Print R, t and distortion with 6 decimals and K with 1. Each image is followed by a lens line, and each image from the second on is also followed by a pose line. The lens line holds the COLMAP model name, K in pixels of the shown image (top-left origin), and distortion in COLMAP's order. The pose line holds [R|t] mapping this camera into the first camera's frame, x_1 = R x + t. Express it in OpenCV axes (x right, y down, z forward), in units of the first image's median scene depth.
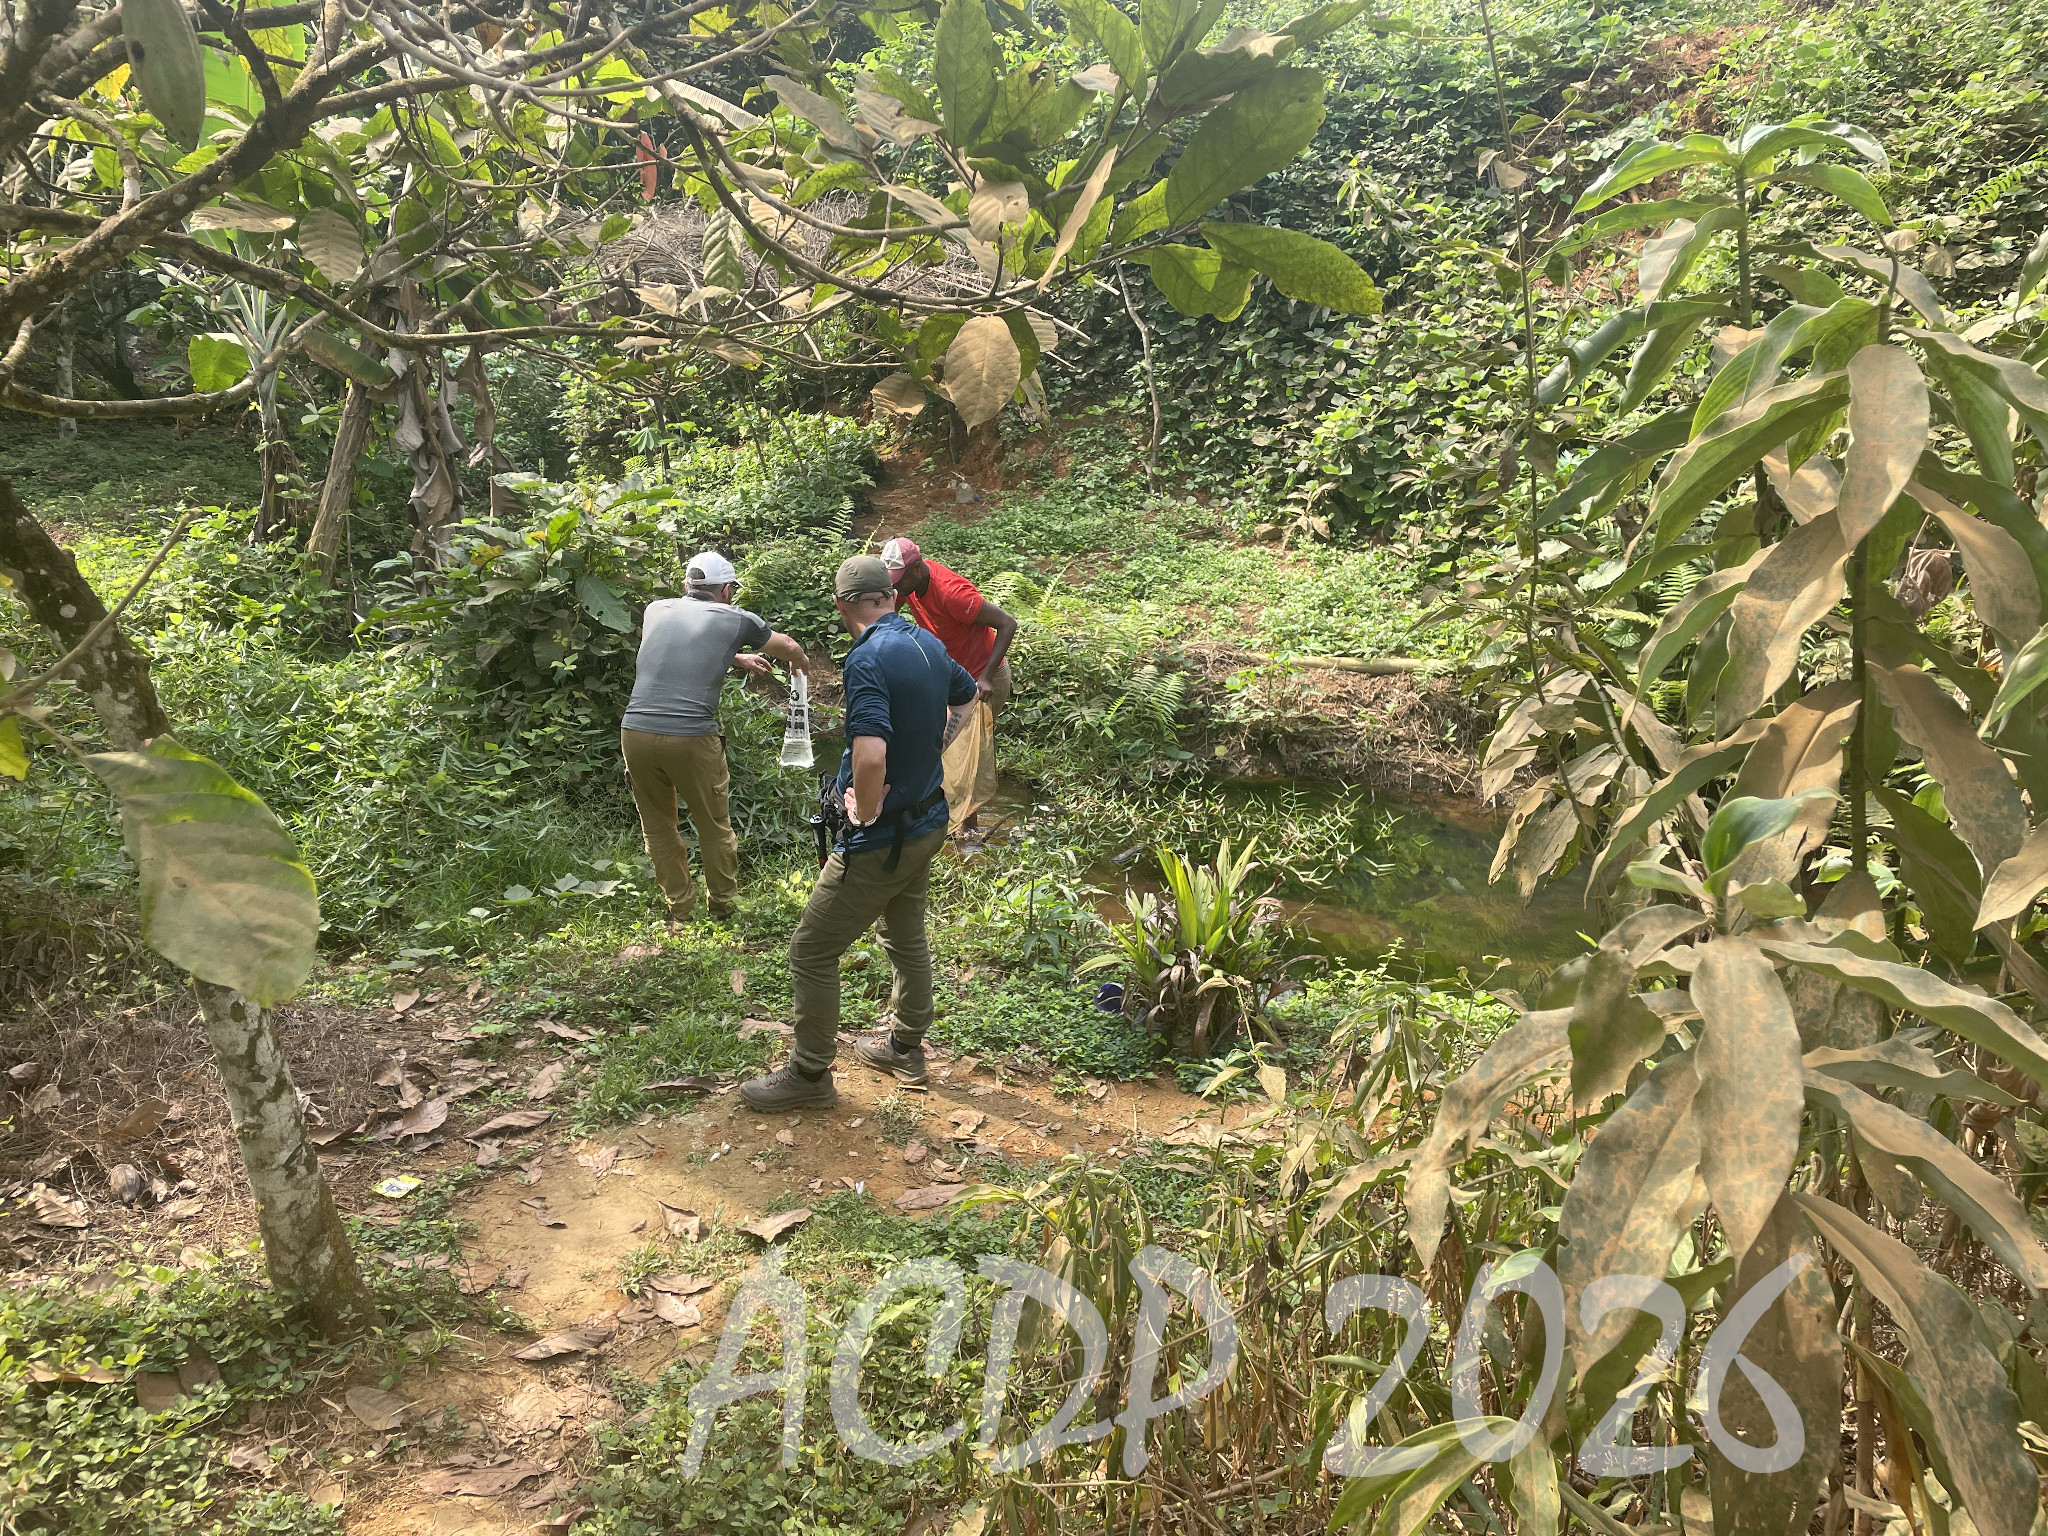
lens RADIAL K [[1564.7, 0, 1032.4], [0, 1564.7, 772.8], [0, 0, 1]] dist [0.008484, -0.000955]
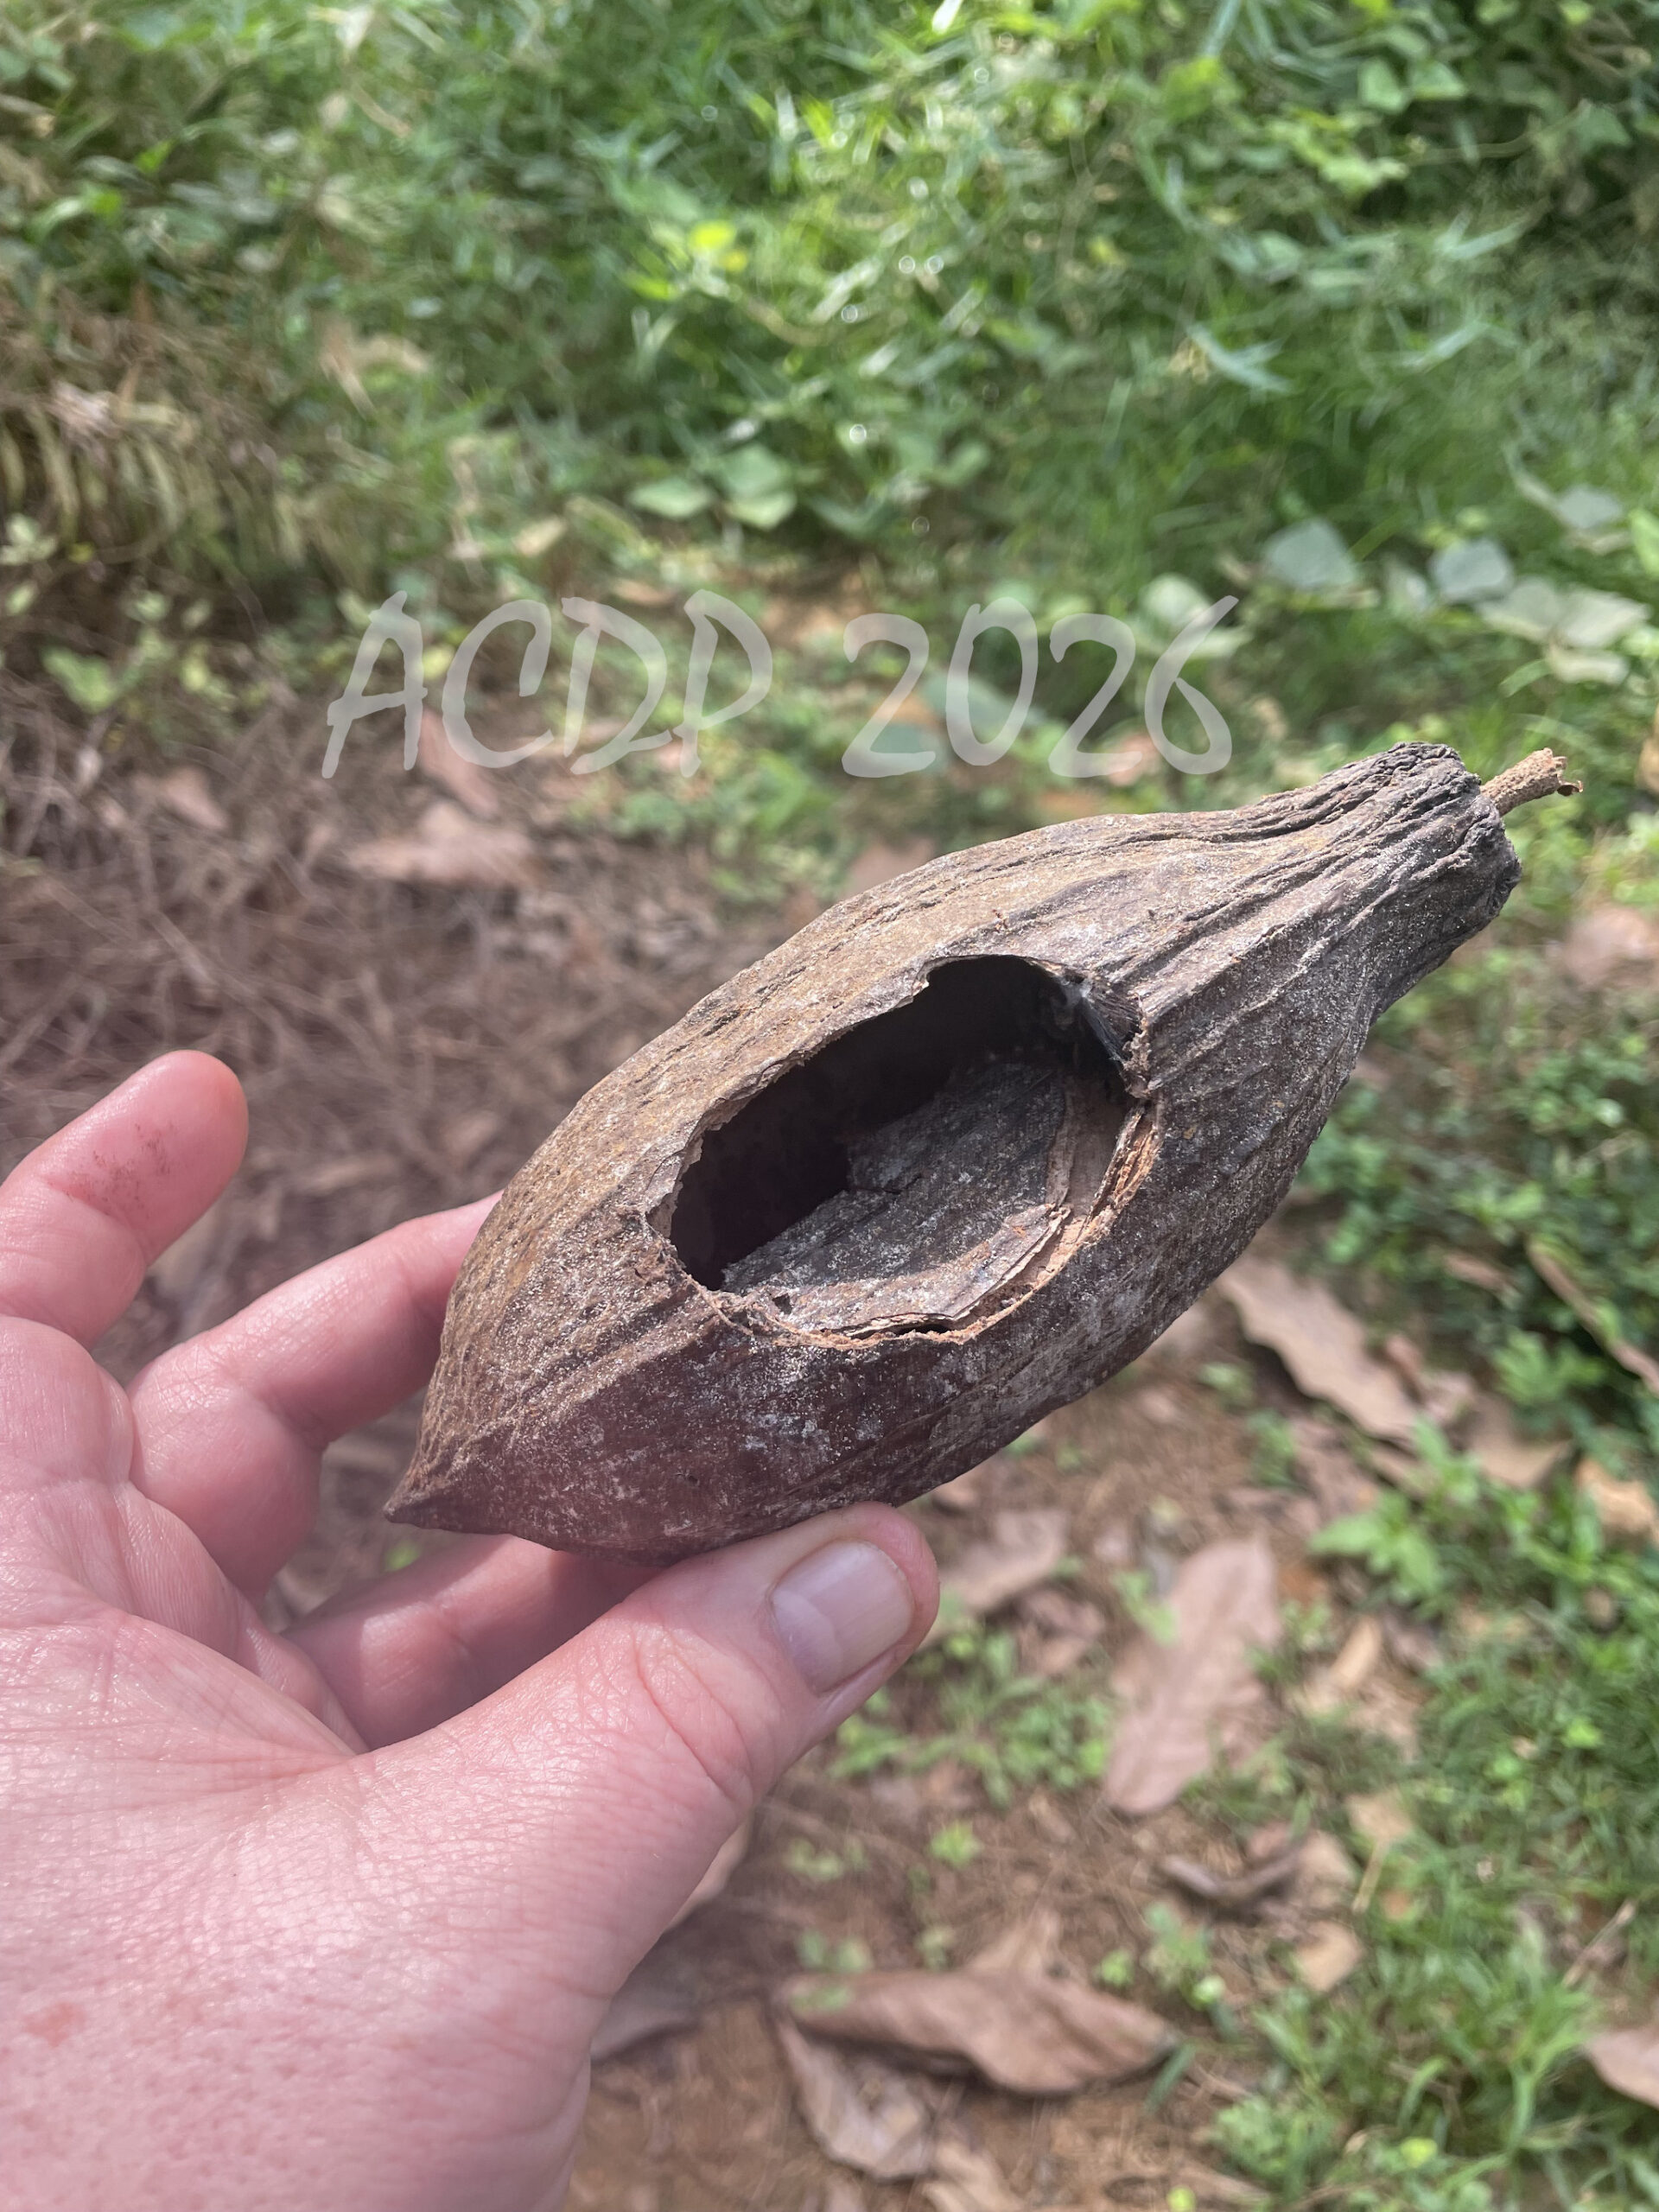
lens RADIAL K [[1690.0, 0, 831.4], [0, 1690.0, 1101.8], [0, 0, 1]] dist [0.008484, -0.000955]
pose [[0.829484, 0.416498, -0.372137, -0.198658], [-0.163196, 0.817935, 0.551679, -0.005178], [0.534157, -0.396877, 0.746435, 0.546188]]
